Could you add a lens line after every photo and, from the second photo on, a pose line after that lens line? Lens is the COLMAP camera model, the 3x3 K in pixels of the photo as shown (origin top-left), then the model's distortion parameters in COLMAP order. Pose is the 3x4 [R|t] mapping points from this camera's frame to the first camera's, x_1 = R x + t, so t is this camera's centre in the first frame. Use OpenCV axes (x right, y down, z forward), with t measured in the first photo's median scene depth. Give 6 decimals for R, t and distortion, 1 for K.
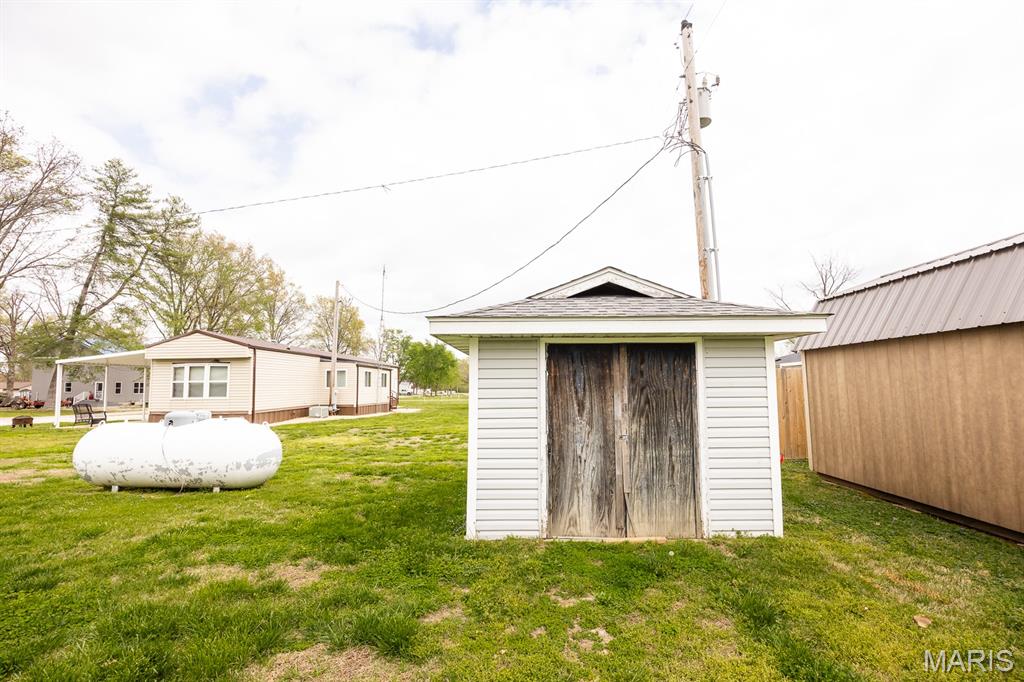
lens RADIAL K [[481.8, 0, 512.0], [0, 481.8, 341.0], [0, 0, 1]] dist [-0.002005, -0.000335]
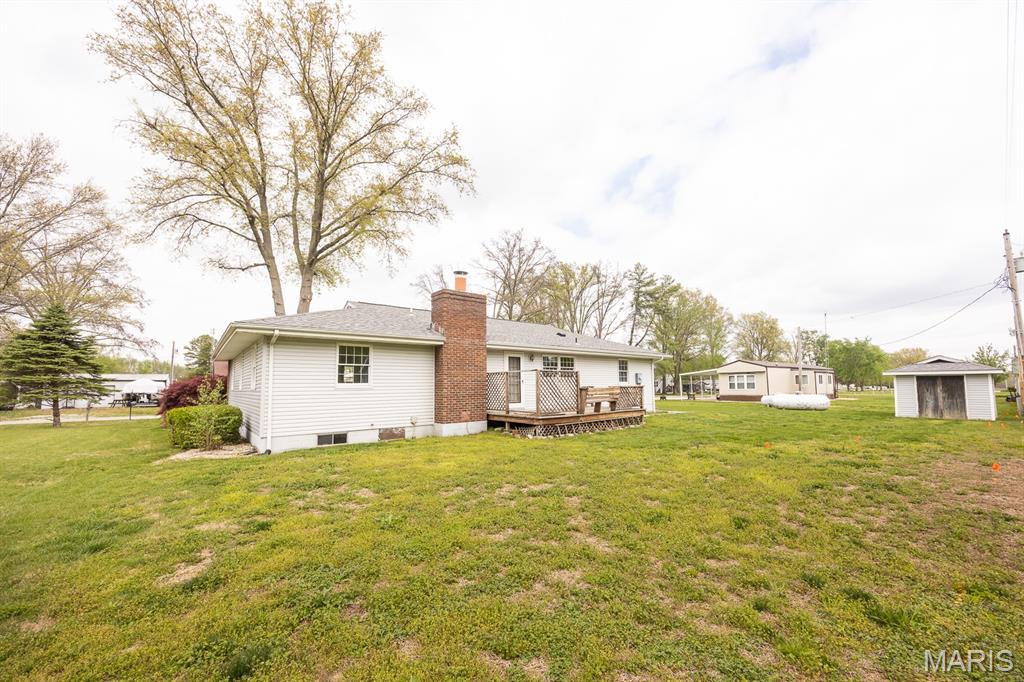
lens RADIAL K [[424.6, 0, 513.2], [0, 424.6, 355.1], [0, 0, 1]] dist [-0.000317, -0.000122]
pose [[0.671715, -0.051489, -0.739019, 0.126898], [0.074314, 0.997233, -0.001933, -0.122164], [0.737073, -0.053621, 0.673682, -1.171826]]
